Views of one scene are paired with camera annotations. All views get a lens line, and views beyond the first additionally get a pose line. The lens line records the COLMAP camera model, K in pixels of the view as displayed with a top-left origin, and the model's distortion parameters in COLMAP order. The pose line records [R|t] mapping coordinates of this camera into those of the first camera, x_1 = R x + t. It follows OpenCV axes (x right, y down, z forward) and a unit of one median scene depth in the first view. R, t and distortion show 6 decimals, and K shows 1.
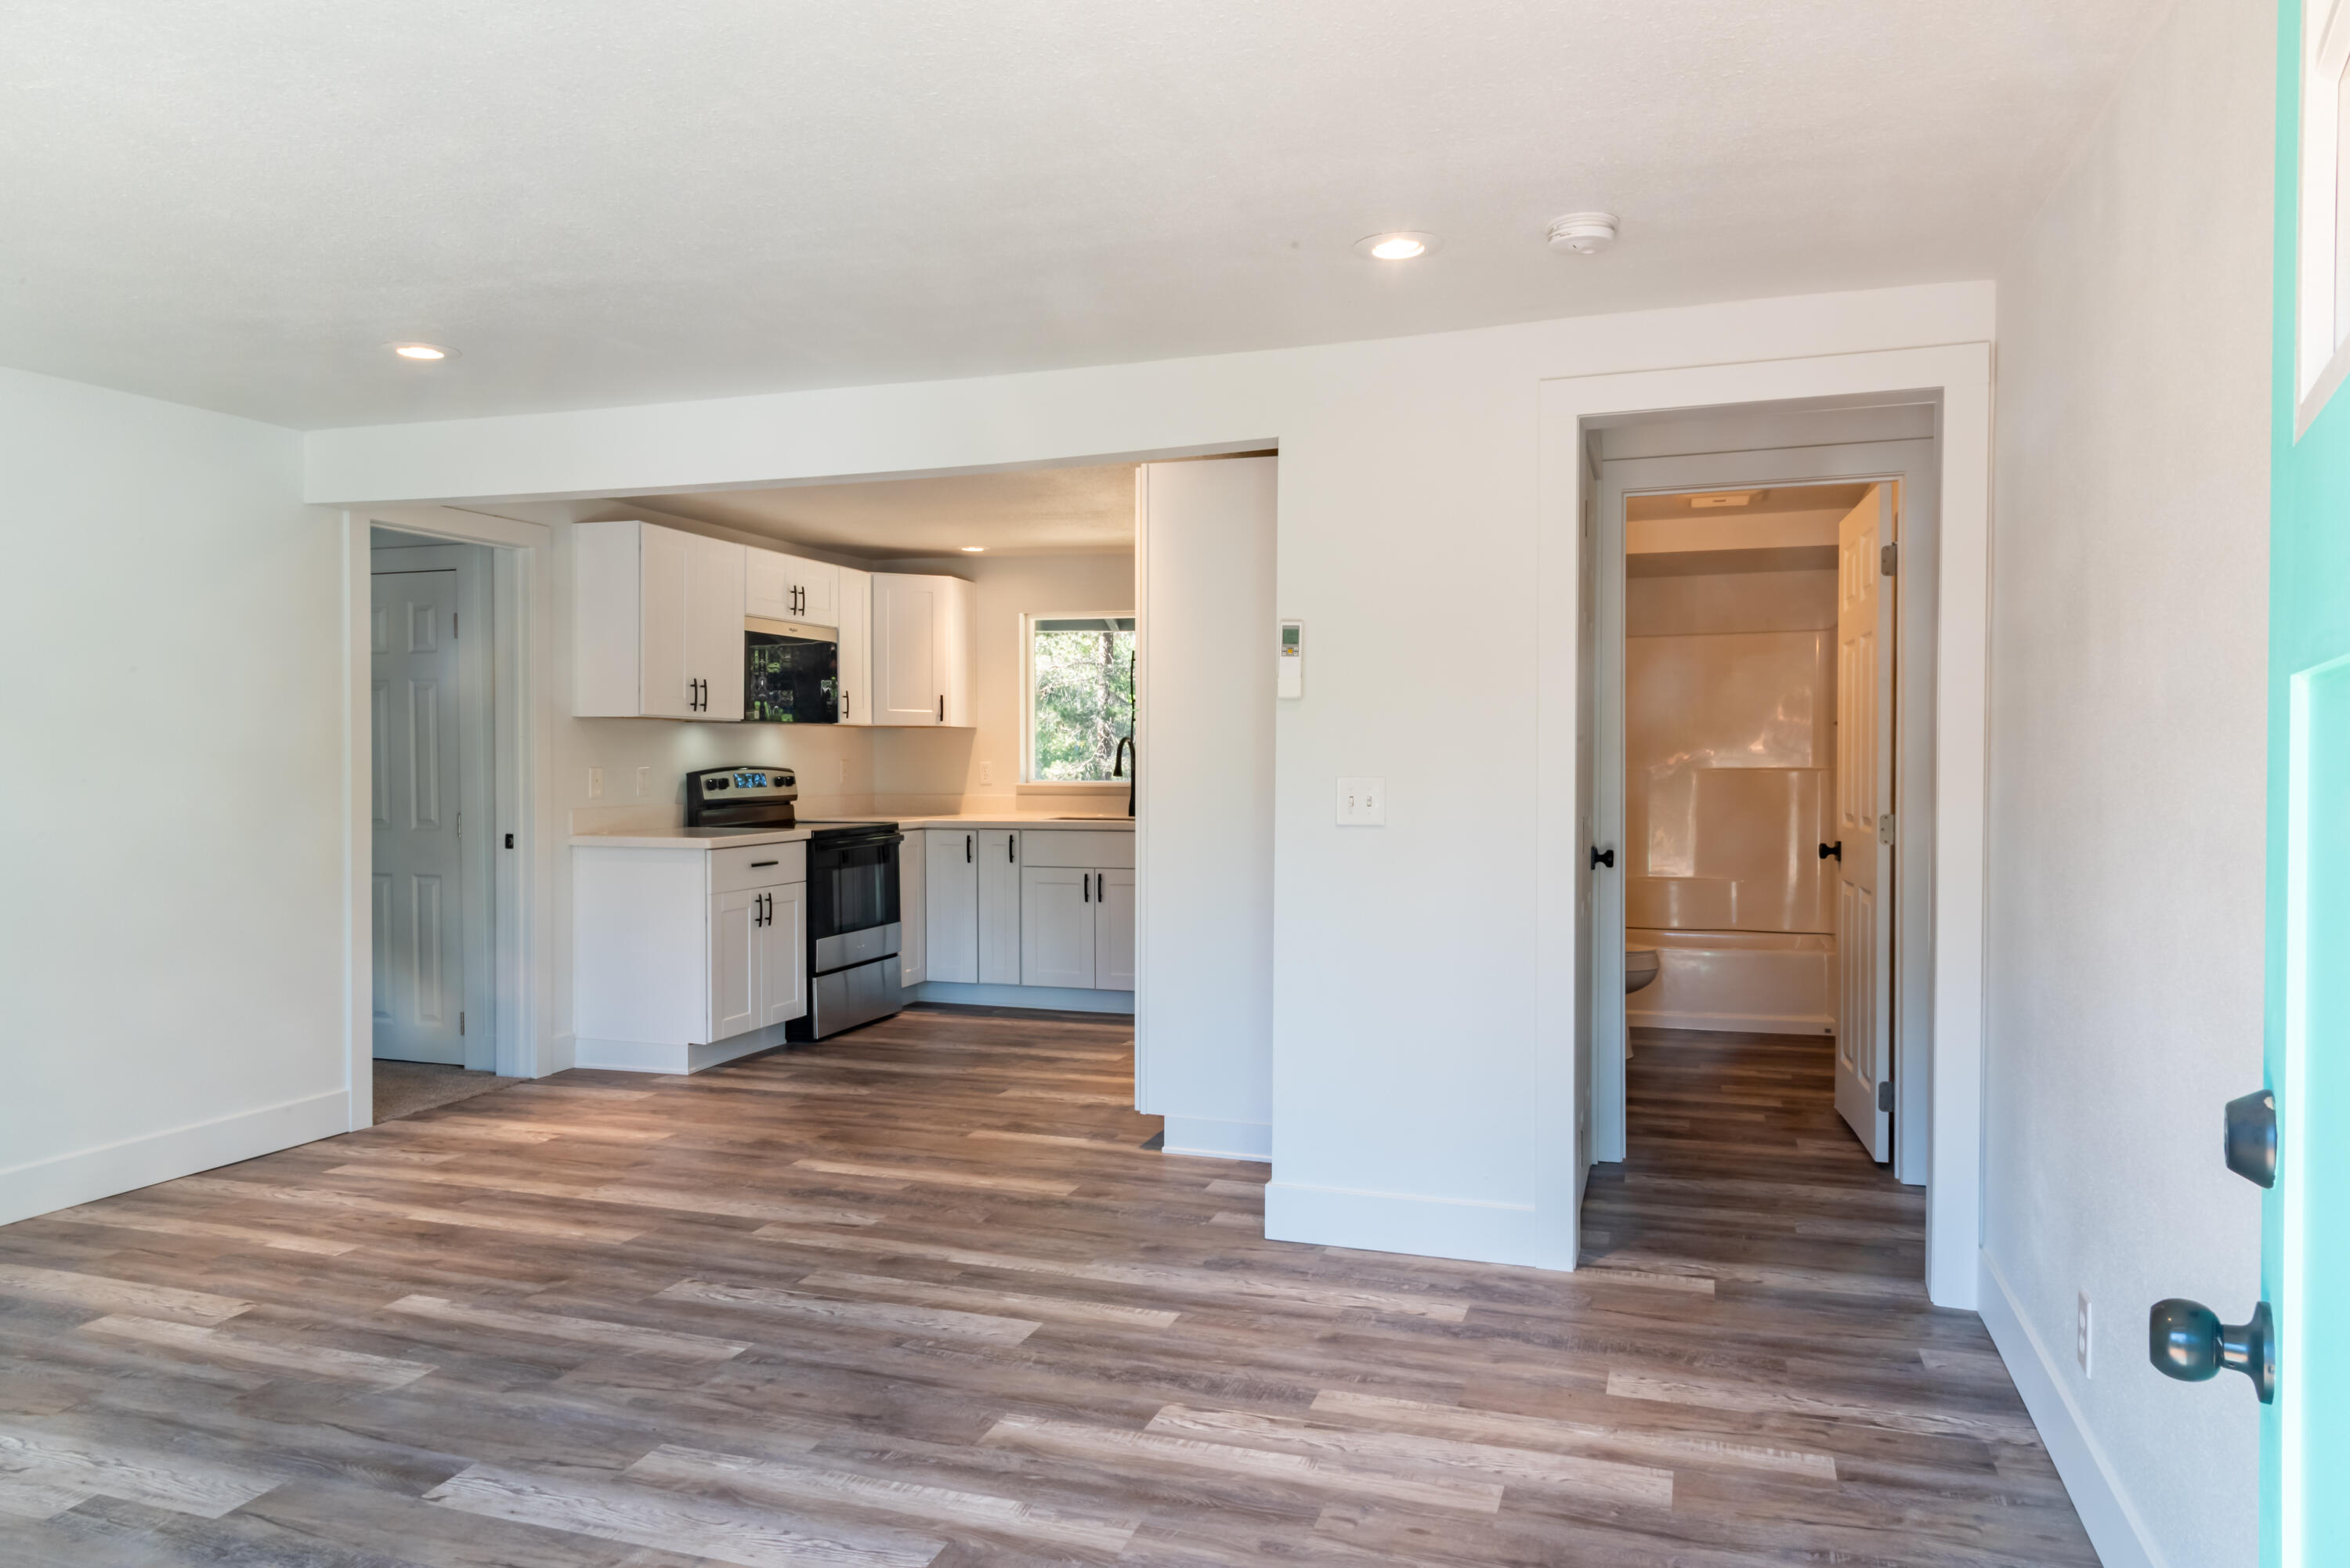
lens RADIAL K [[1547.7, 0, 1173.8], [0, 1547.7, 789.9], [0, 0, 1]] dist [-0.000421, -0.011979]
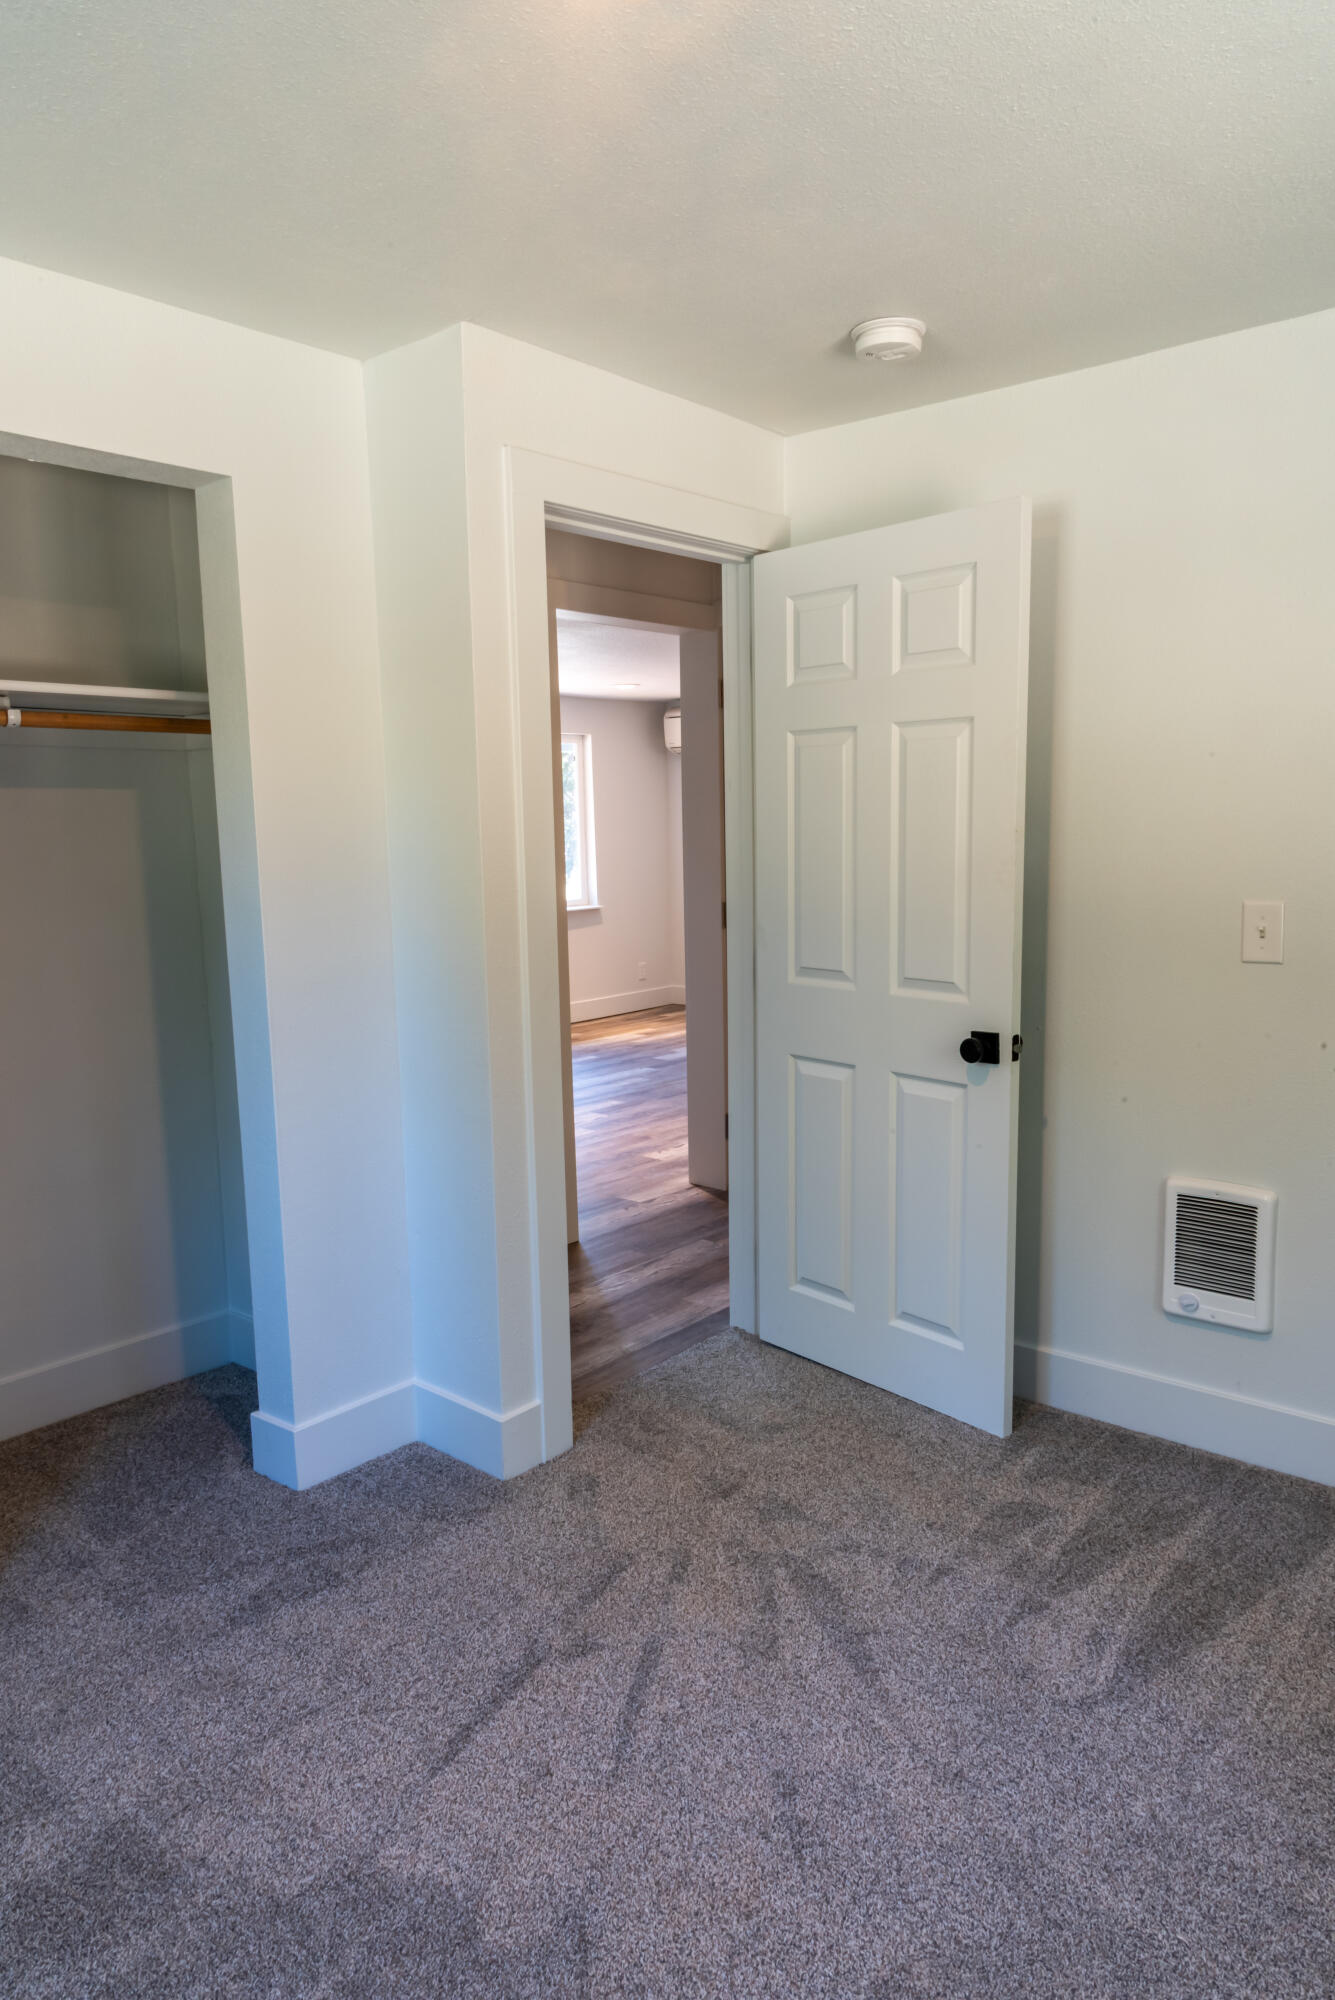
lens RADIAL K [[1362.1, 0, 667.5], [0, 1362.1, 1000.0], [0, 0, 1]] dist [0.042950, -0.027873]
pose [[-0.368792, 0.136210, -0.919478, 1.408654], [-0.001032, 0.989144, 0.146944, -0.084067], [0.929511, 0.055141, -0.364648, 1.339869]]
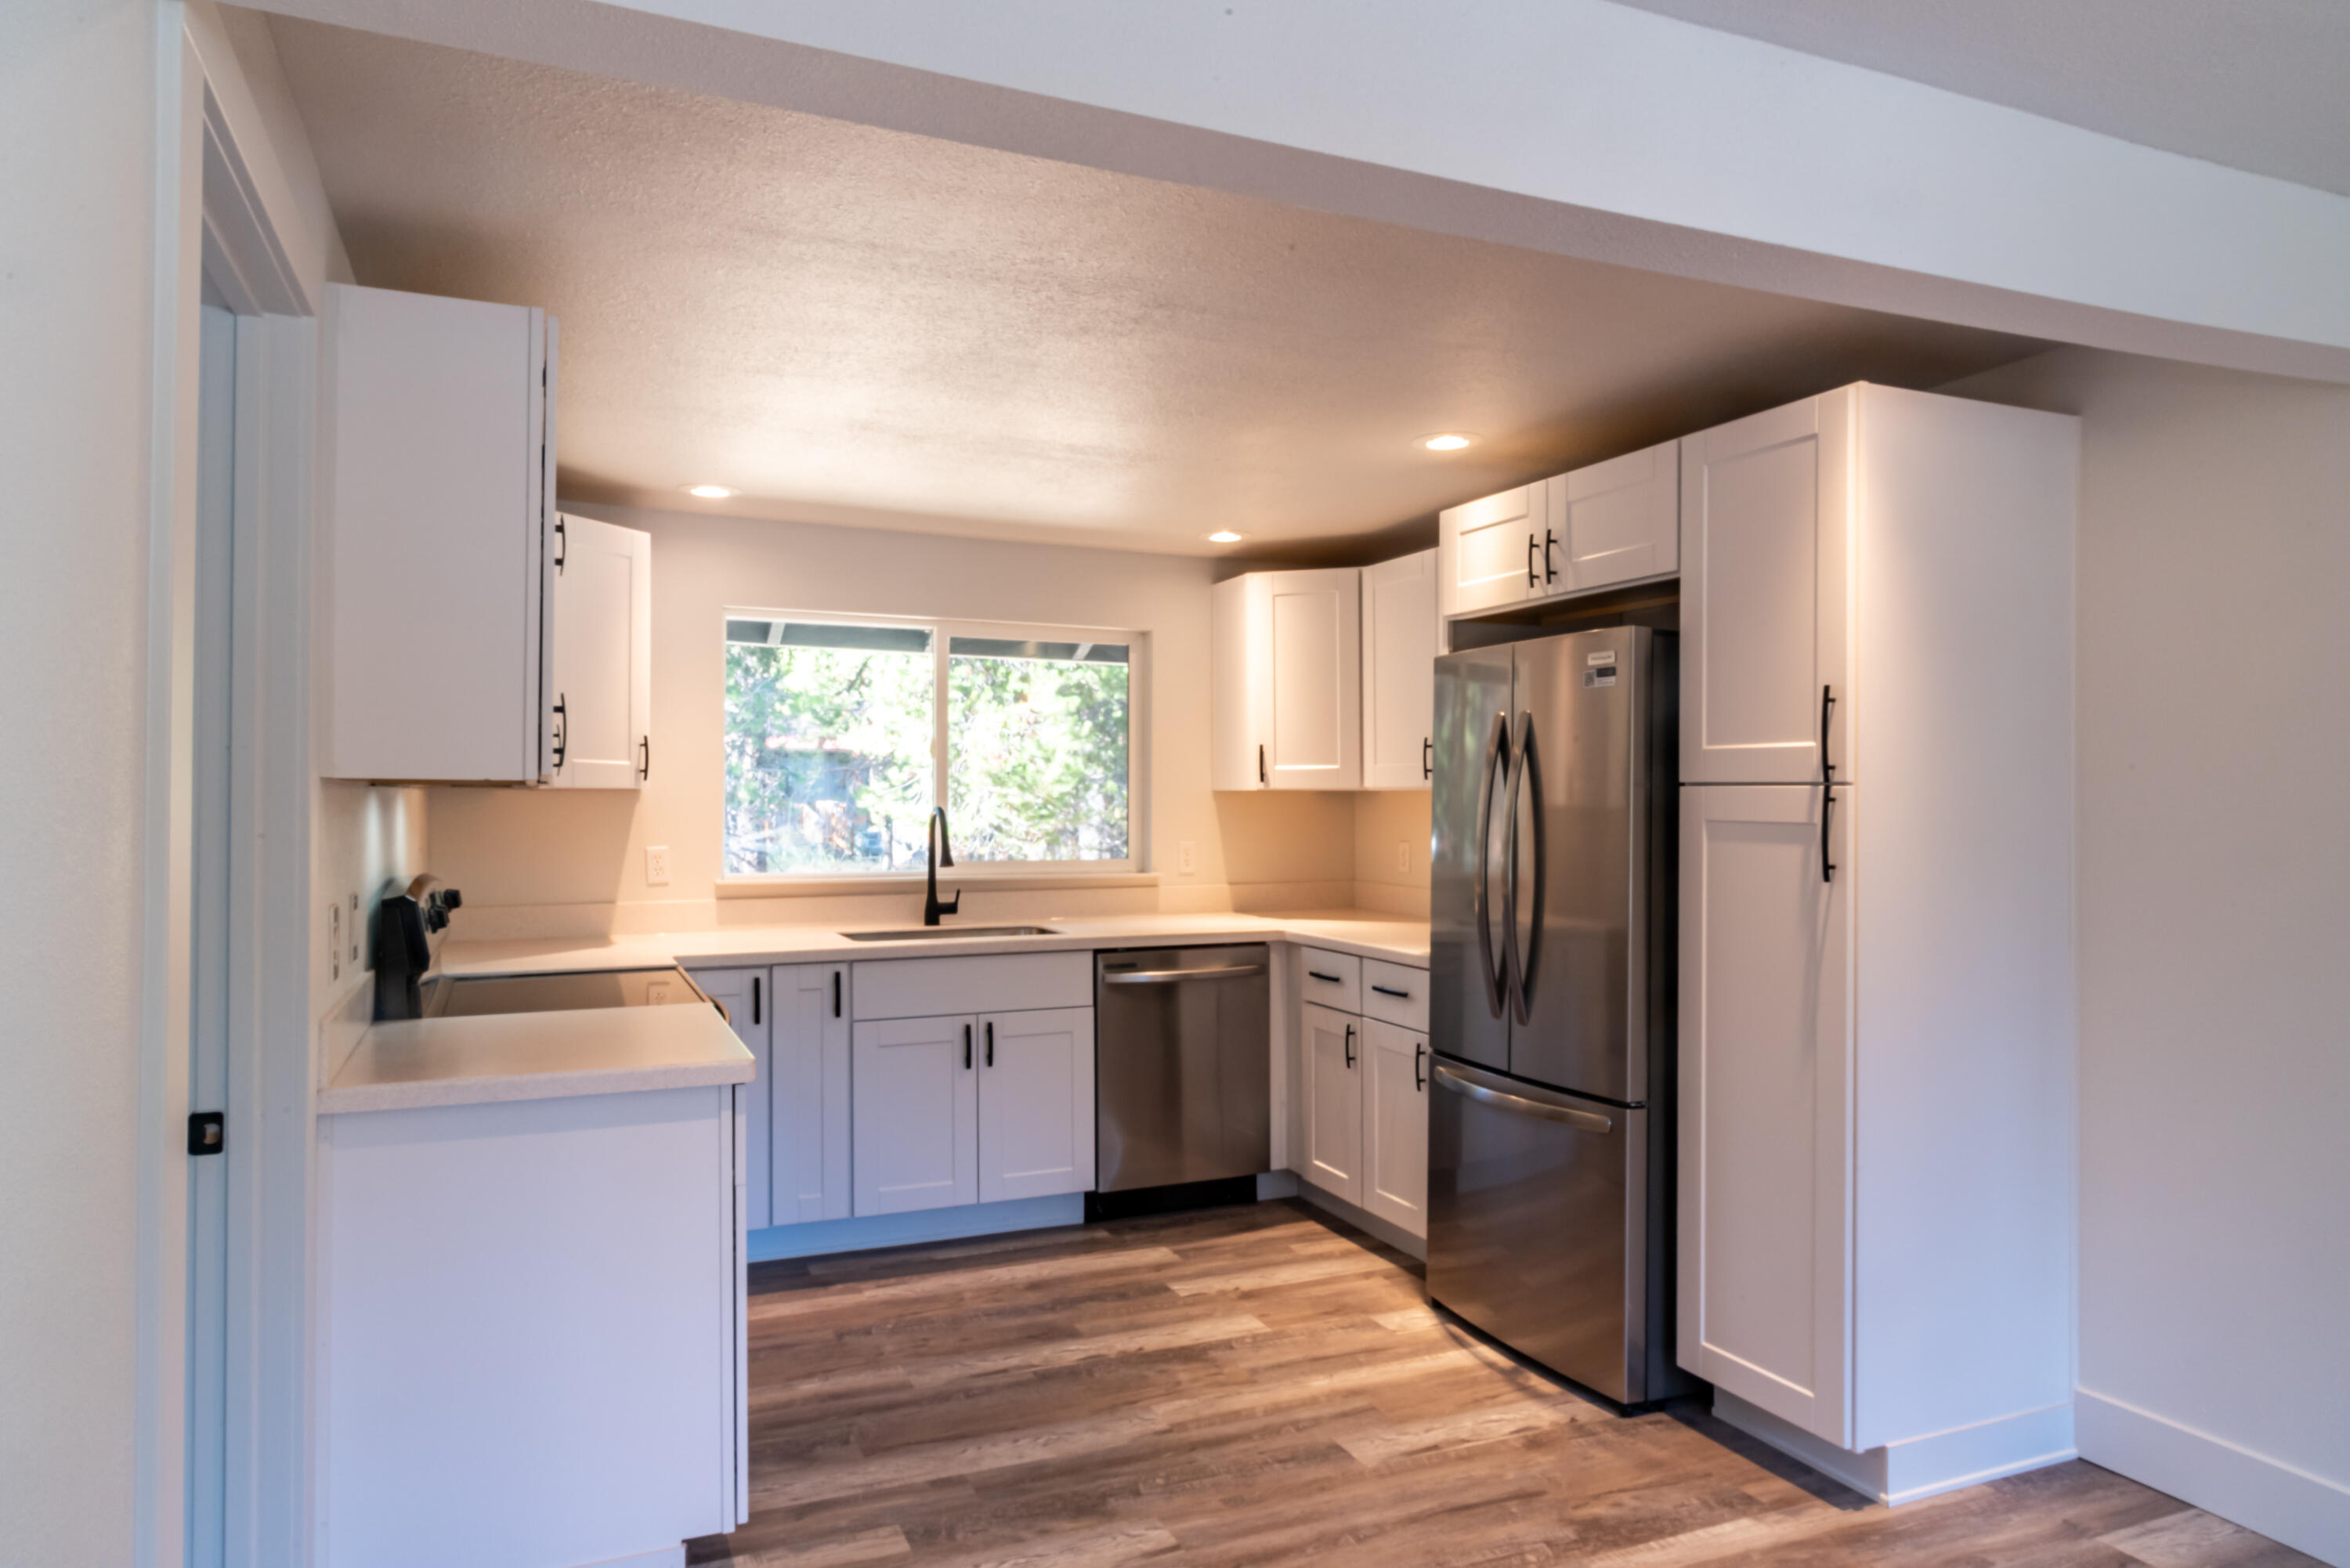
lens RADIAL K [[1476.1, 0, 1179.7], [0, 1476.1, 788.9], [0, 0, 1]] dist [-0.000635, -0.000173]
pose [[0.740698, 0.003200, 0.671830, -0.708112], [0.016452, 0.999602, -0.022899, -0.048203], [-0.671636, 0.028015, 0.740351, 0.869835]]
